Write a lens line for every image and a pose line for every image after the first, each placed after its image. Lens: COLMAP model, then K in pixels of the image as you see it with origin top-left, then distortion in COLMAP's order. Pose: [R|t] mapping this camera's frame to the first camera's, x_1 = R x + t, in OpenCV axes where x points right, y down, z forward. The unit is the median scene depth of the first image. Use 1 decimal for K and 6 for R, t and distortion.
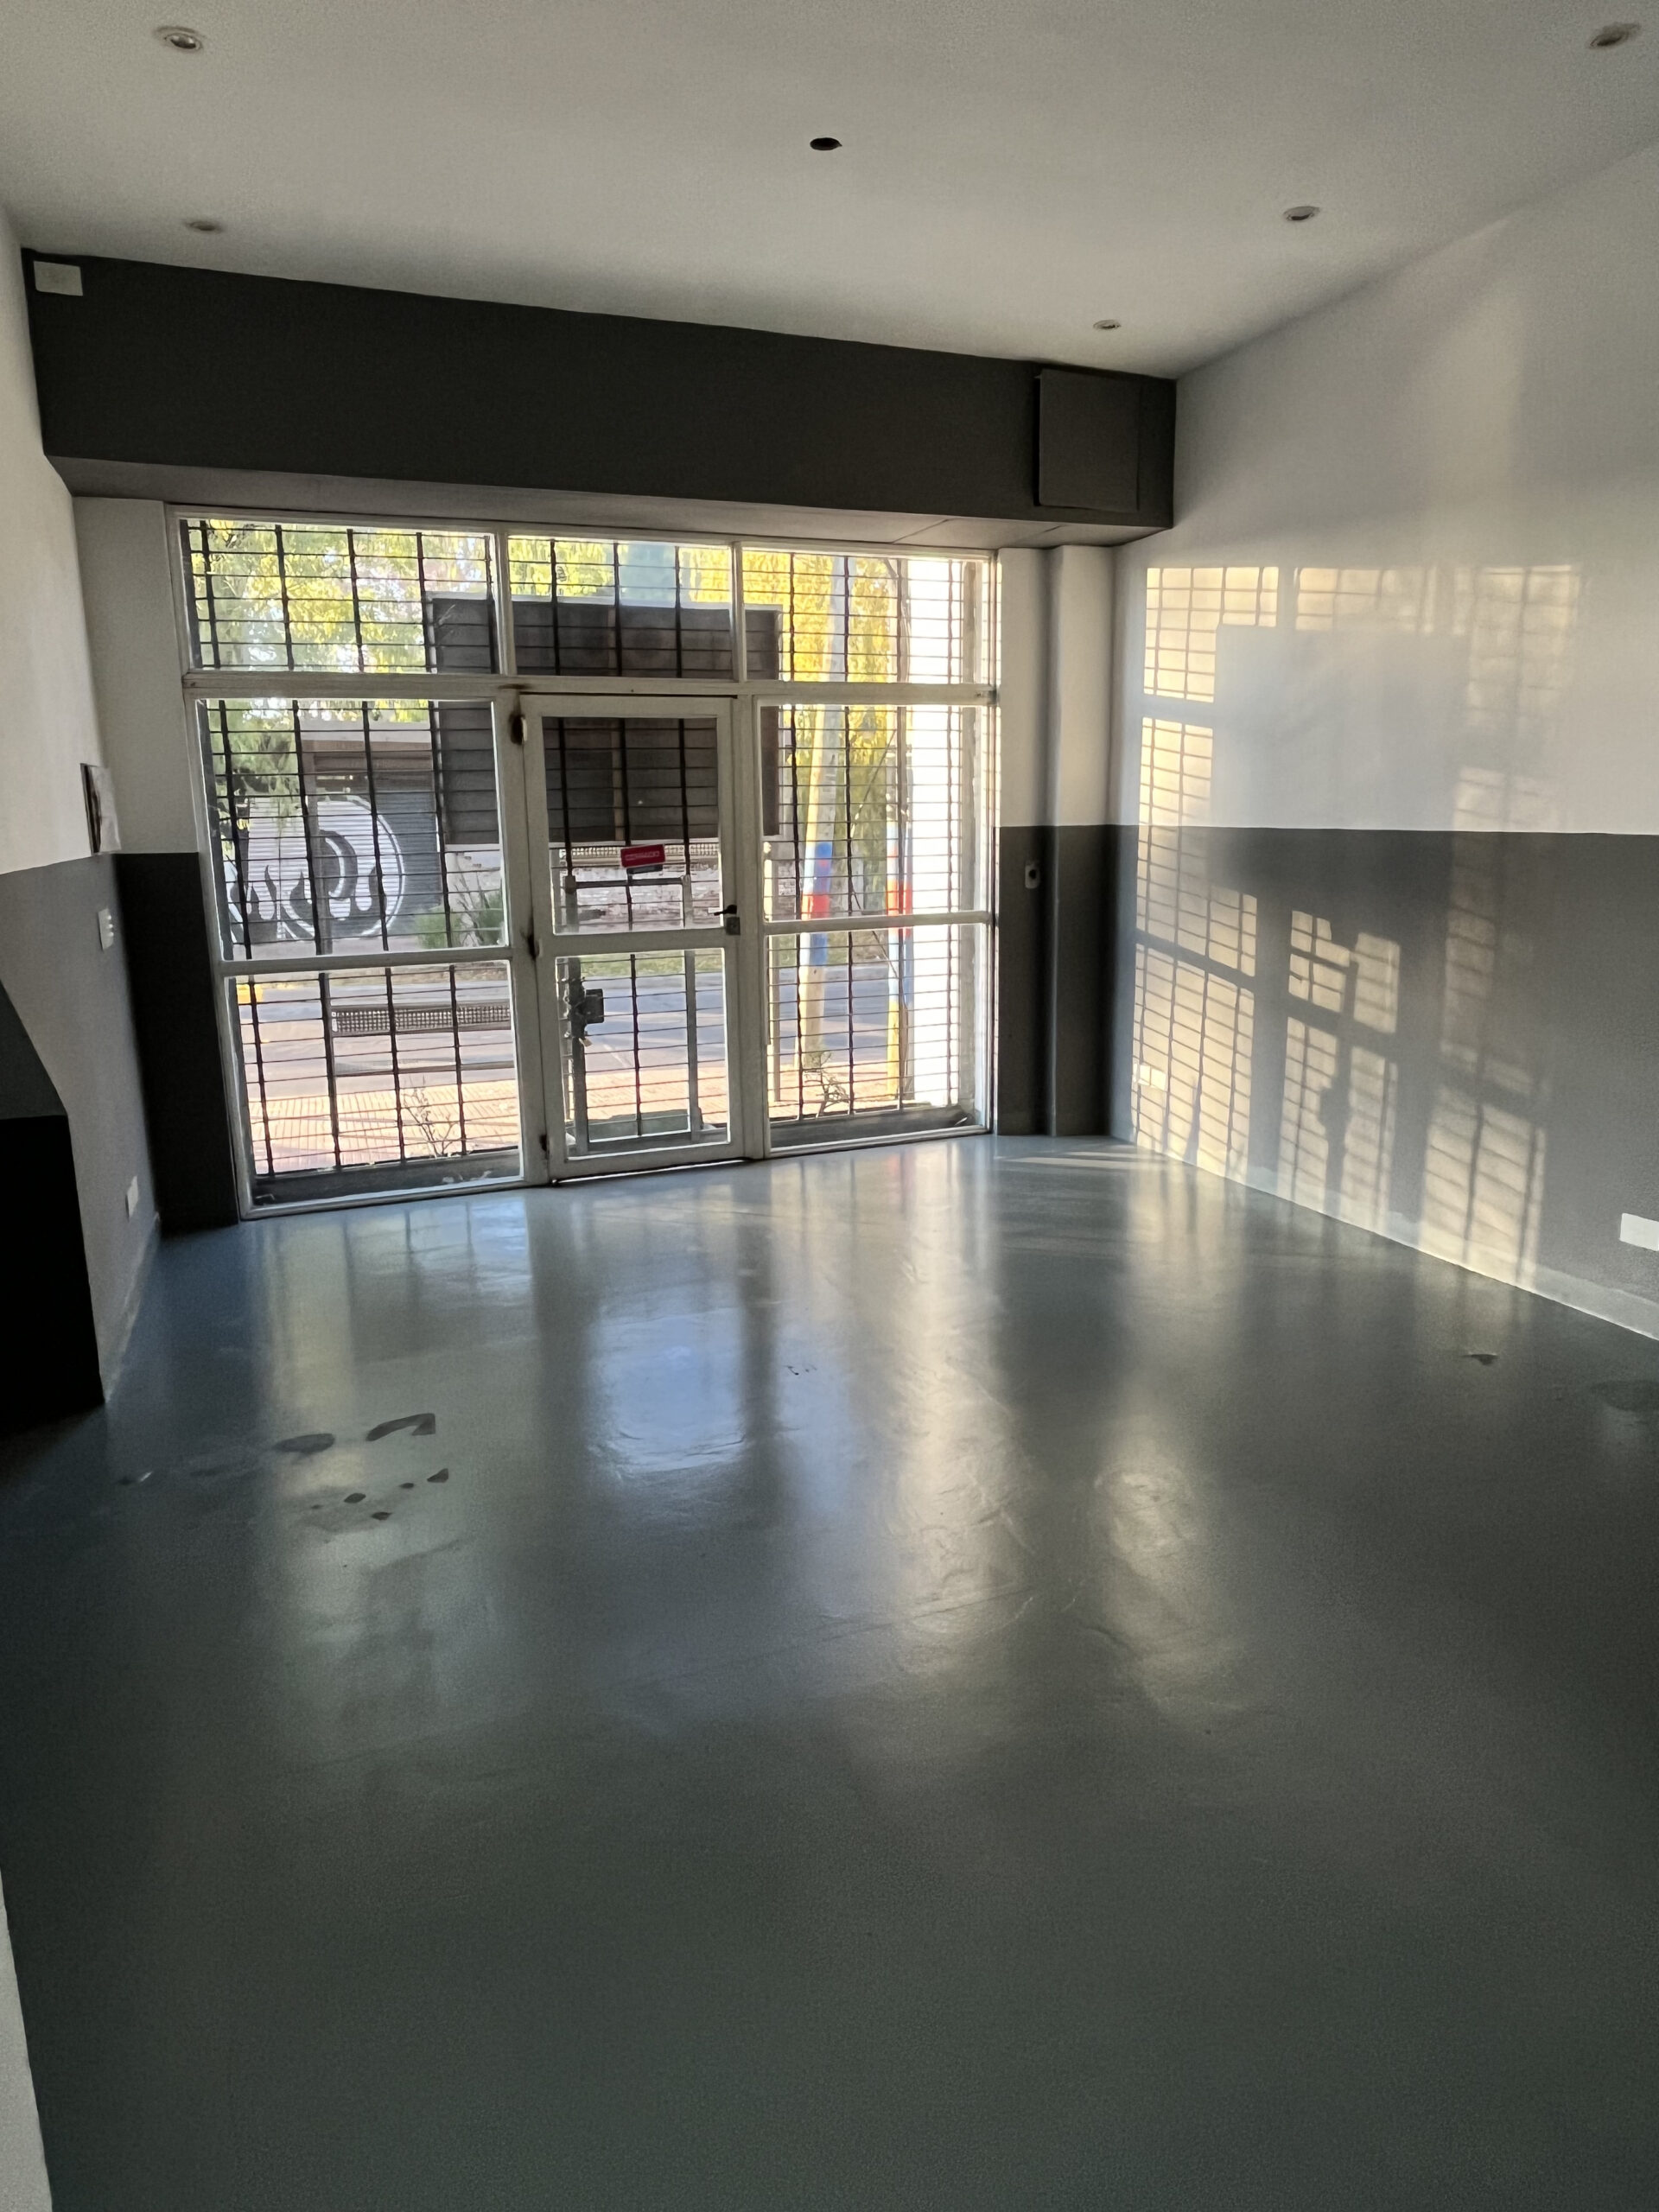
lens RADIAL K [[1401.4, 0, 831.7], [0, 1401.4, 1098.4], [0, 0, 1]] dist [0.000393, -0.000464]
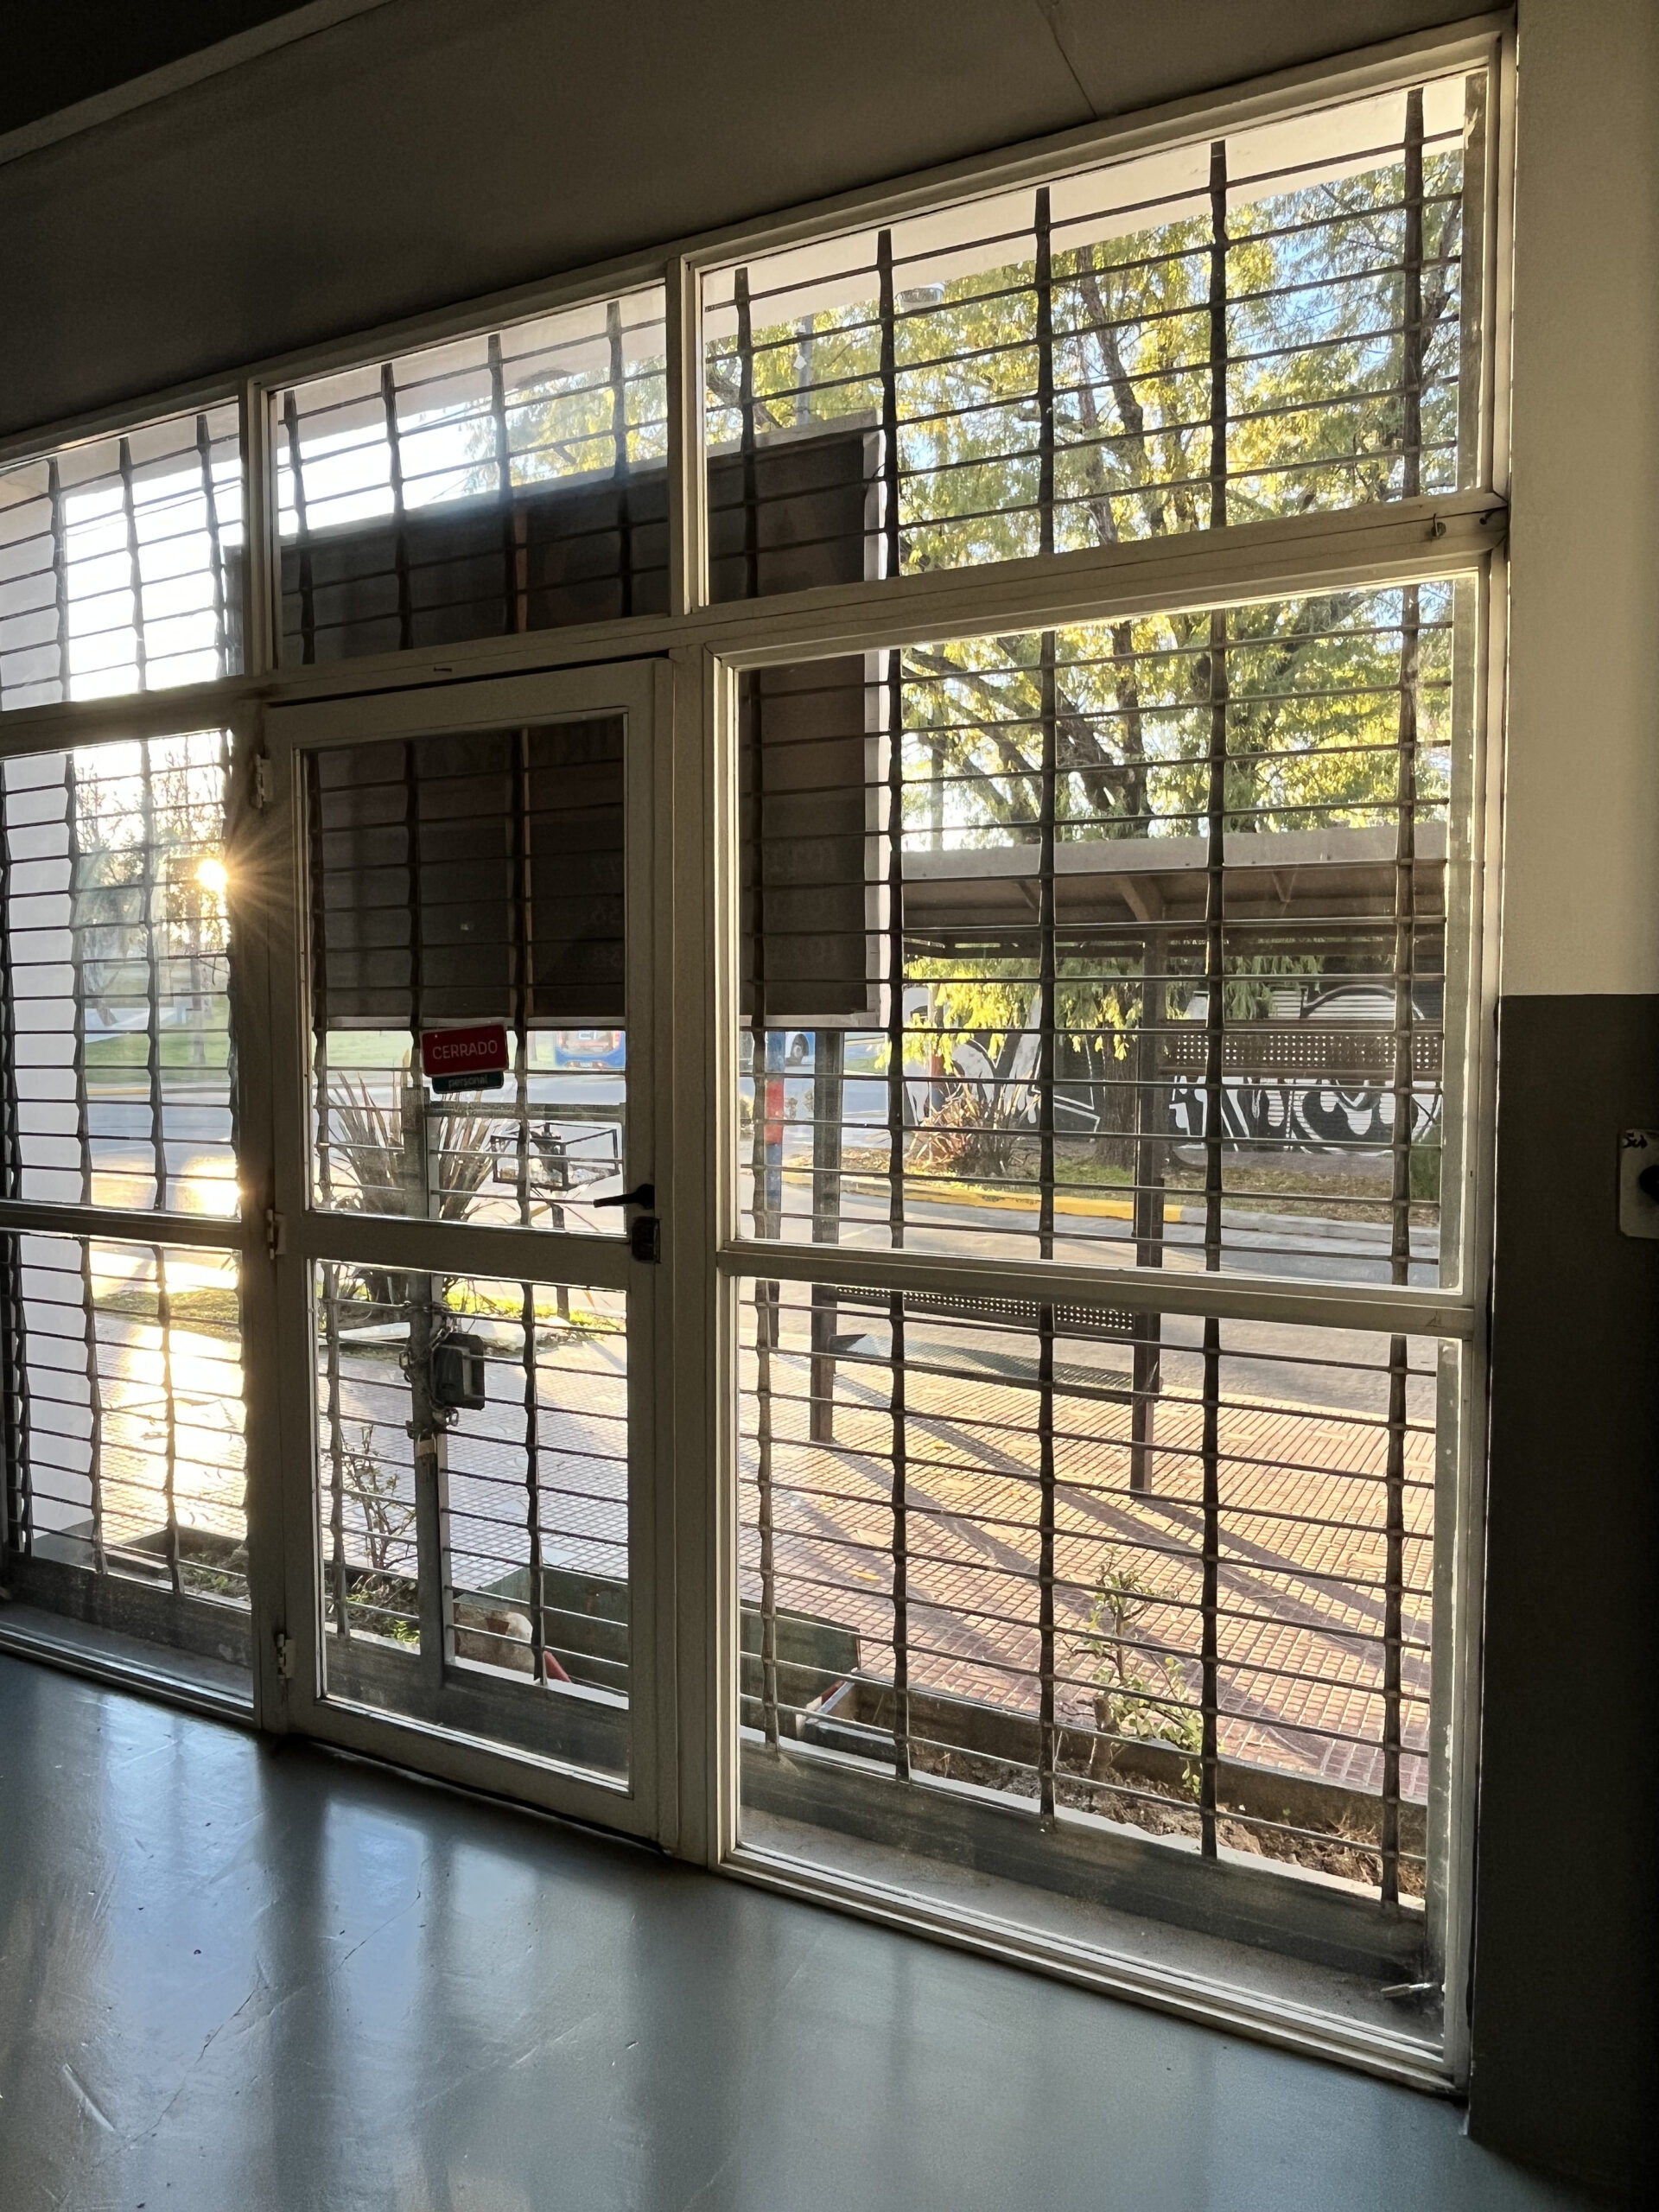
lens RADIAL K [[1401.4, 0, 824.5], [0, 1401.4, 1105.4], [0, 0, 1]] dist [0.000393, -0.000464]
pose [[0.671677, 0.063570, -0.738112, 0.253277], [-0.164733, 0.984185, -0.065142, -0.146376], [0.722297, 0.165346, 0.671526, 0.794313]]
